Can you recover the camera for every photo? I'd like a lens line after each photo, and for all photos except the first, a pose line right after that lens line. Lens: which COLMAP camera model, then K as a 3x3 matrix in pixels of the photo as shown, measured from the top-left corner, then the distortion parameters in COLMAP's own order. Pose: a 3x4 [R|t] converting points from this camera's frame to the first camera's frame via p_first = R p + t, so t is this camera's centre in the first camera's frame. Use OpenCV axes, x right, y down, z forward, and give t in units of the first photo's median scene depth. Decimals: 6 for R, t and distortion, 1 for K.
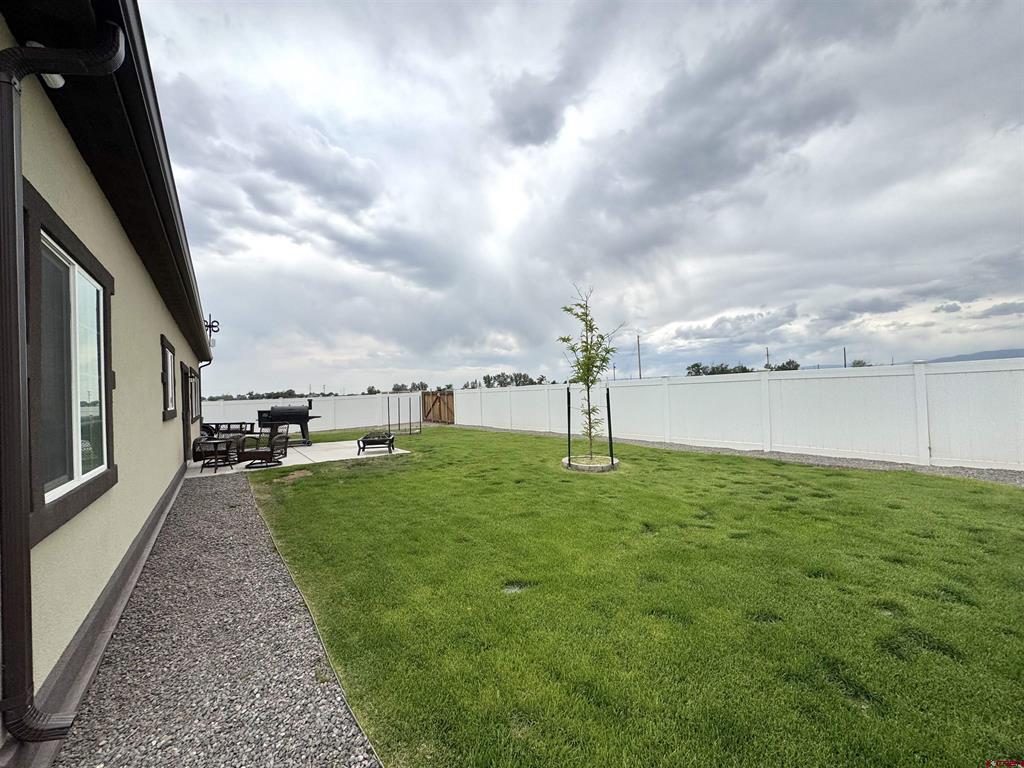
lens RADIAL K [[407.7, 0, 512.0], [0, 407.7, 384.0], [0, 0, 1]] dist [-0.001794, -0.000005]
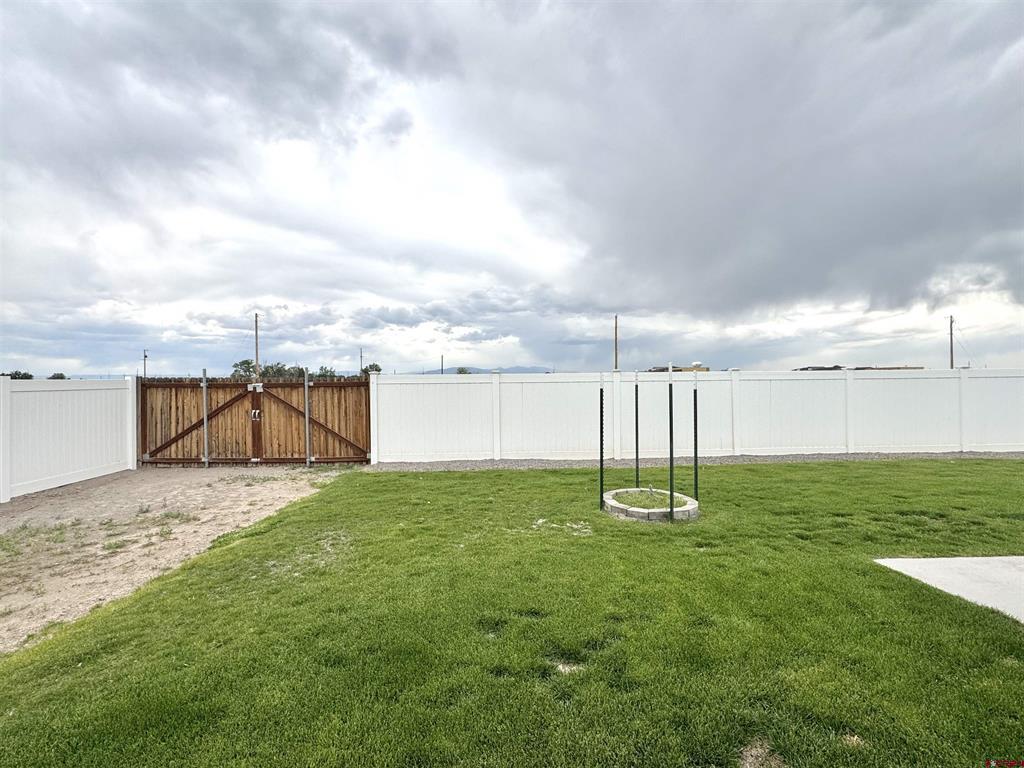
lens RADIAL K [[502.2, 0, 512.0], [0, 502.2, 384.0], [0, 0, 1]] dist [0.001015, 0.000142]
pose [[0.526033, 0.035707, 0.849714, -0.065627], [-0.026366, 0.999323, -0.025671, 0.004493], [-0.850055, -0.008900, 0.526618, 0.089074]]
